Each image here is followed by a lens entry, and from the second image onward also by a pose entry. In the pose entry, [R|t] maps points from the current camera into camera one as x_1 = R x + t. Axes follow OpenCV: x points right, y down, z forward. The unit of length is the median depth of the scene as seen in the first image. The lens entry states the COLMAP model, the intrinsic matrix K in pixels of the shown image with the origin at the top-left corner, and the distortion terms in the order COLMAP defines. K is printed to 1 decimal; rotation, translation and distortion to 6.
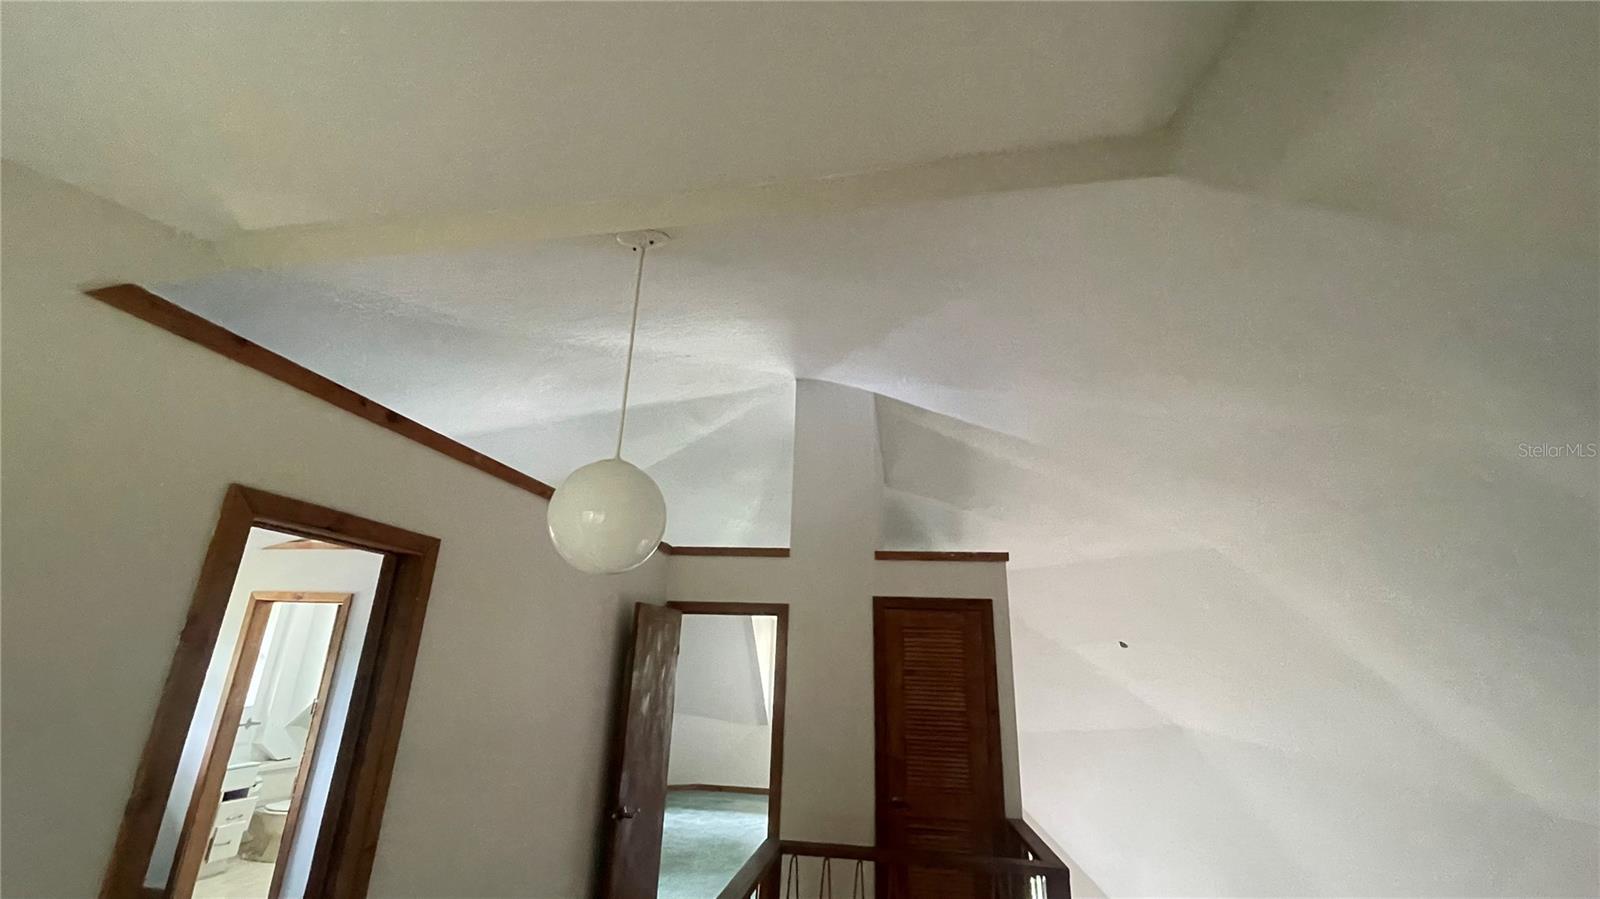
lens RADIAL K [[643.7, 0, 794.1], [0, 643.7, 456.6], [0, 0, 1]] dist [-0.002109, 0.000084]
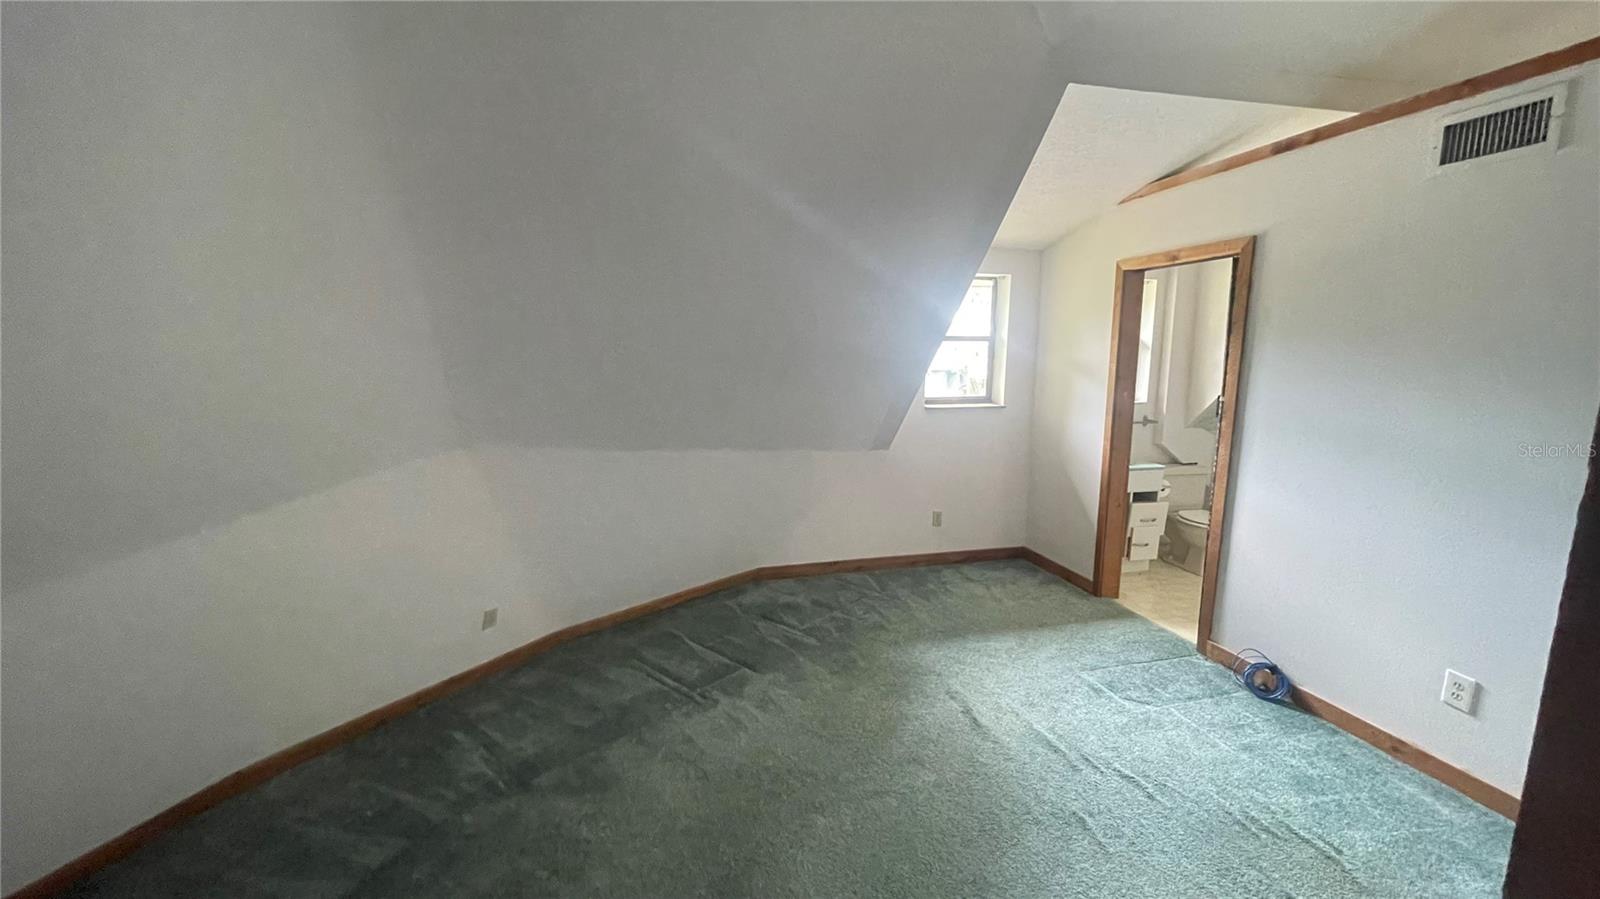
lens RADIAL K [[643.7, 0, 794.1], [0, 643.7, 456.6], [0, 0, 1]] dist [-0.002109, 0.000084]
pose [[0.379197, 0.112632, -0.918436, -0.255389], [0.303284, 0.922606, 0.238361, 0.123633], [0.874202, -0.368933, 0.315690, 0.330949]]
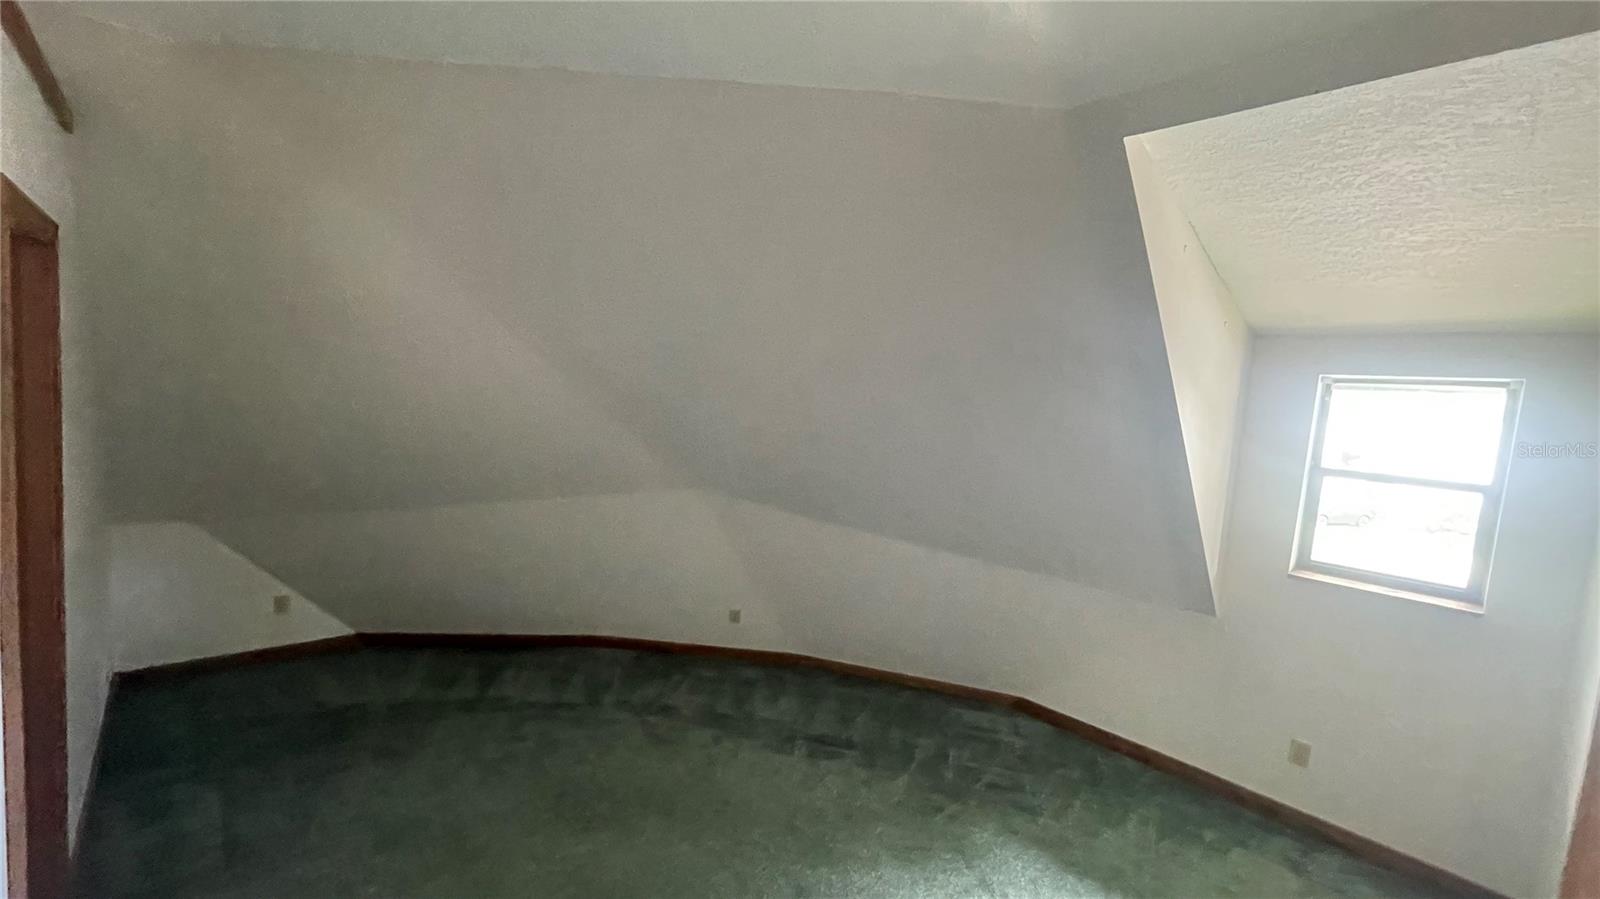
lens RADIAL K [[667.0, 0, 800.0], [0, 667.0, 449.5], [0, 0, 1]] dist [-0.000382, -0.000116]
pose [[-0.610379, -0.024520, -0.791730, -0.255188], [0.144450, 0.979315, -0.141692, 0.241929], [0.778827, -0.200851, -0.594211, 0.842818]]
